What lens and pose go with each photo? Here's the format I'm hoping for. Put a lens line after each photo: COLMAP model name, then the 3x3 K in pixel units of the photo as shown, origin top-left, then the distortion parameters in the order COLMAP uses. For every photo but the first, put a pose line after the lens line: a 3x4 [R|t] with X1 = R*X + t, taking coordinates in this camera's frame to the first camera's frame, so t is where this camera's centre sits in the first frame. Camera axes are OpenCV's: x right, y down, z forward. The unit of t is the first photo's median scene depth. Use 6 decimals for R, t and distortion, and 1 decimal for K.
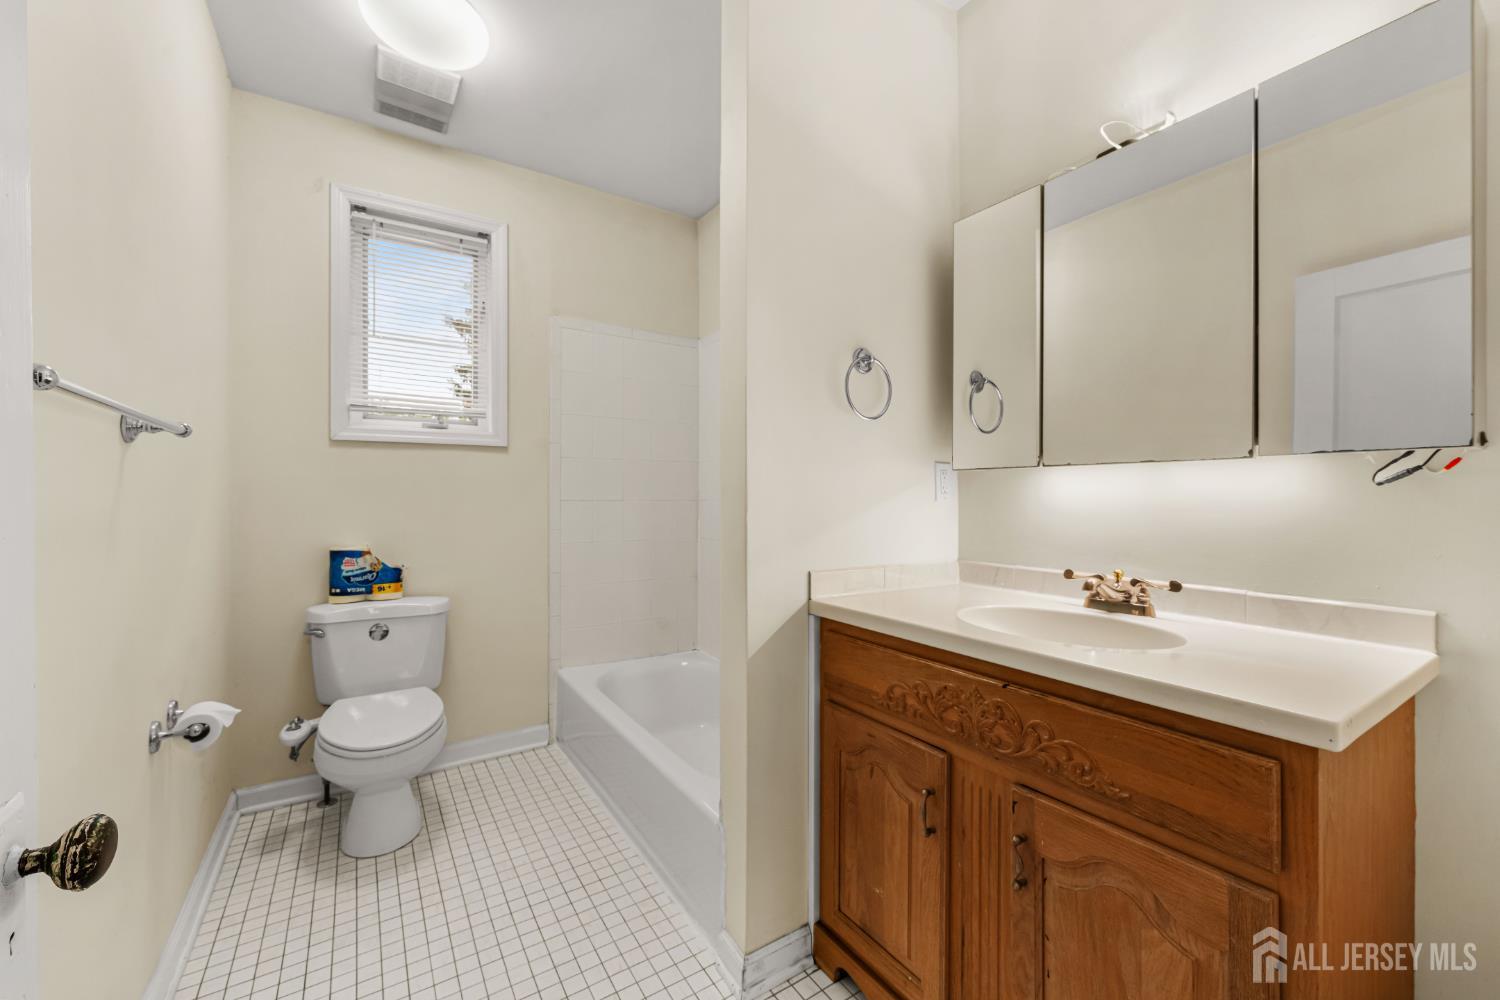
lens RADIAL K [[595.5, 0, 750.0], [0, 595.5, 500.0], [0, 0, 1]] dist [-0.000837, -0.000078]
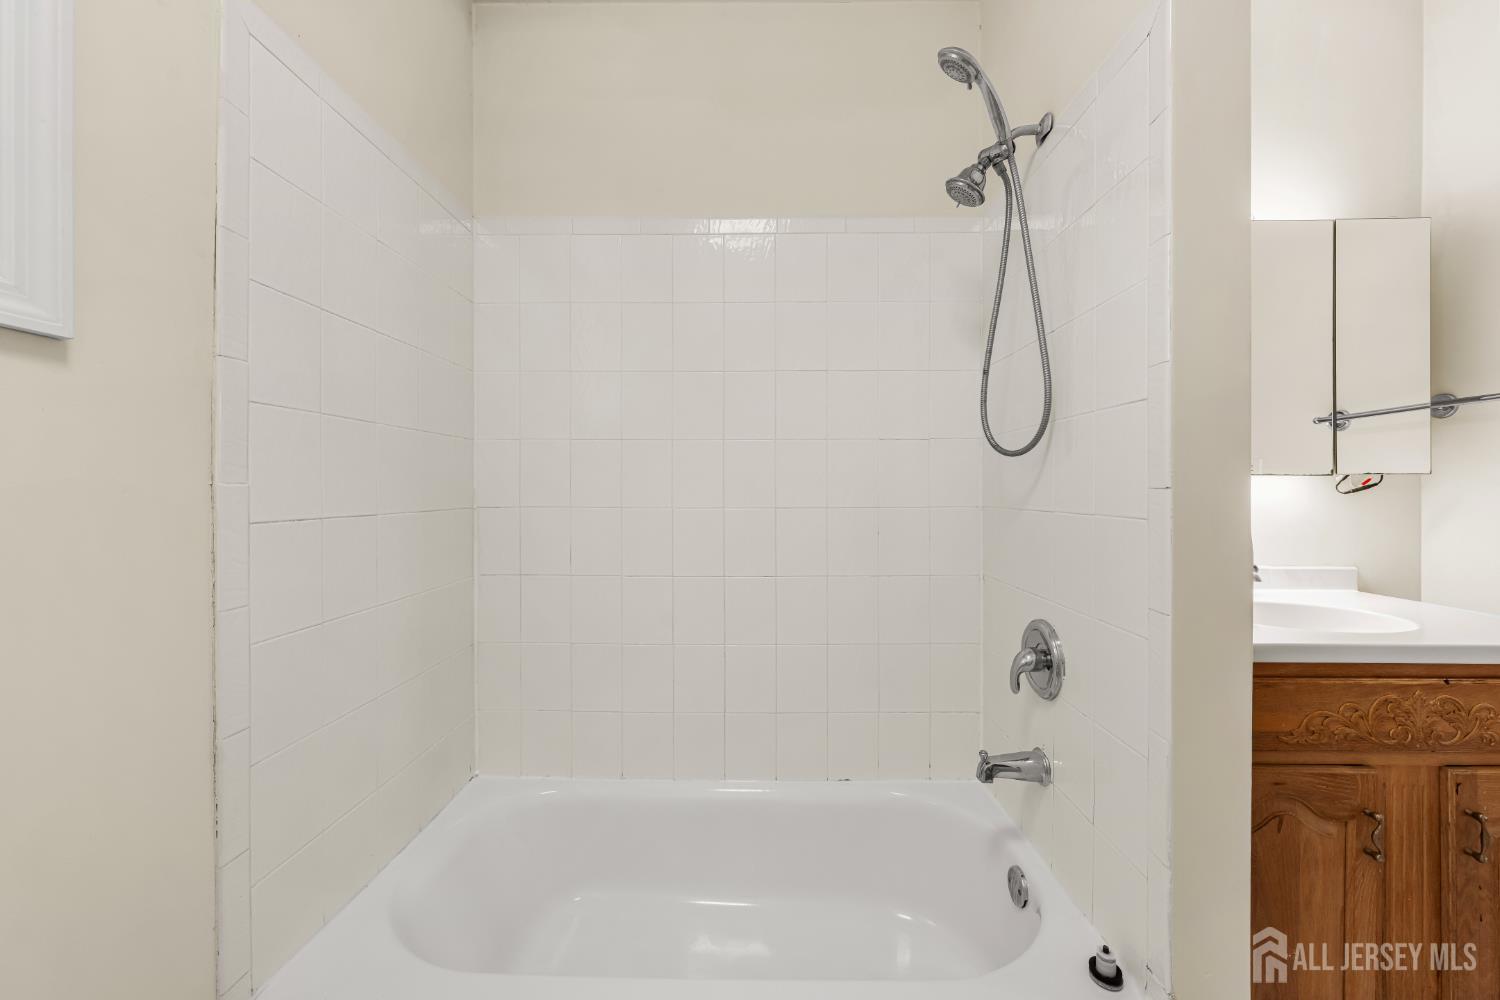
lens RADIAL K [[553.9, 0, 750.0], [0, 553.9, 500.0], [0, 0, 1]] dist [0.001108, 0.000184]
pose [[0.556712, -0.019564, 0.830475, -1.005711], [0.006757, 0.999796, 0.019023, -0.041899], [-0.830678, -0.004979, 0.556731, 1.352839]]
